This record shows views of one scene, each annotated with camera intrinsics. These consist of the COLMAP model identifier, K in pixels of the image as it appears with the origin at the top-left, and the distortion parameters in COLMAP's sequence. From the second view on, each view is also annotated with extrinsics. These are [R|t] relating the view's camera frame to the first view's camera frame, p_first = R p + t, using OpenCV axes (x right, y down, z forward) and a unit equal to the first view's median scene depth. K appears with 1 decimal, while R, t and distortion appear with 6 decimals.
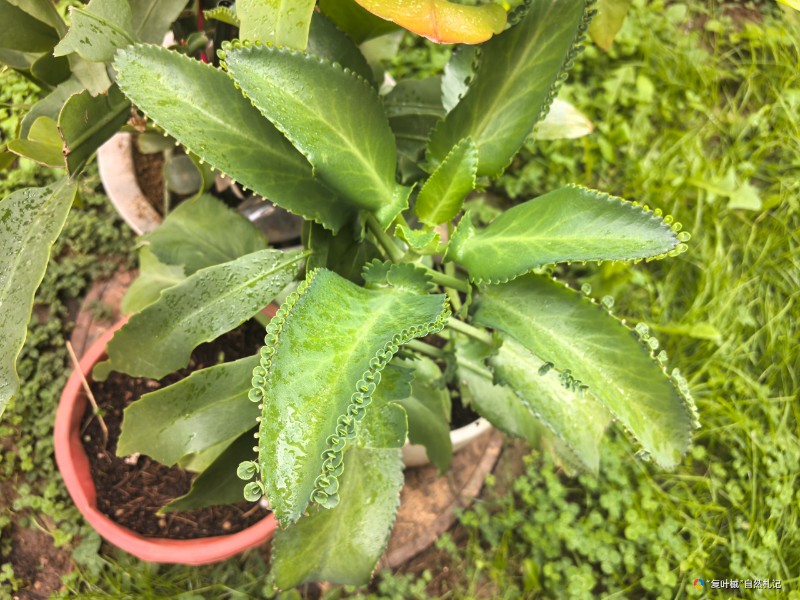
lens RADIAL K [[698.3, 0, 417.3], [0, 698.3, 284.6], [0, 0, 1]] dist [0.033660, -0.104905]
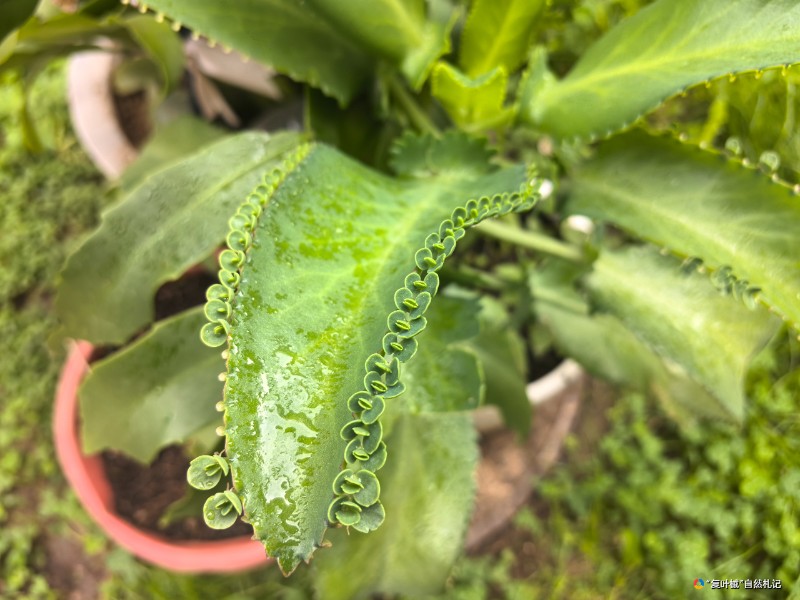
lens RADIAL K [[713.6, 0, 400.0], [0, 713.6, 300.0], [0, 0, 1]] dist [-0.002704, -0.093120]
pose [[0.991402, -0.099252, -0.085274, -0.025327], [0.104738, 0.992537, 0.062453, 0.076478], [0.078439, -0.070847, 0.994398, 0.315101]]
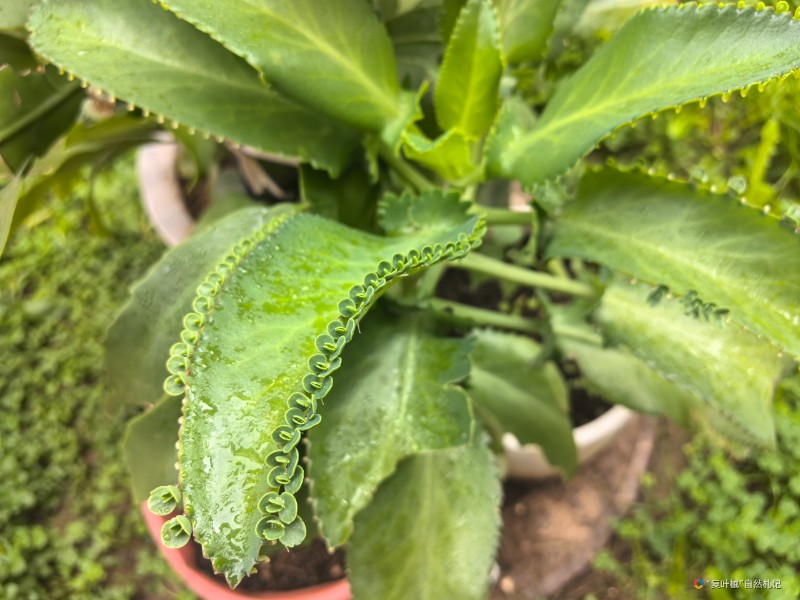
lens RADIAL K [[713.6, 0, 400.0], [0, 713.6, 300.0], [0, 0, 1]] dist [-0.002704, -0.093120]
pose [[0.960874, -0.184037, -0.207005, 0.083684], [0.182076, 0.982867, -0.028654, 0.094147], [0.208732, -0.010158, 0.977920, 0.272254]]
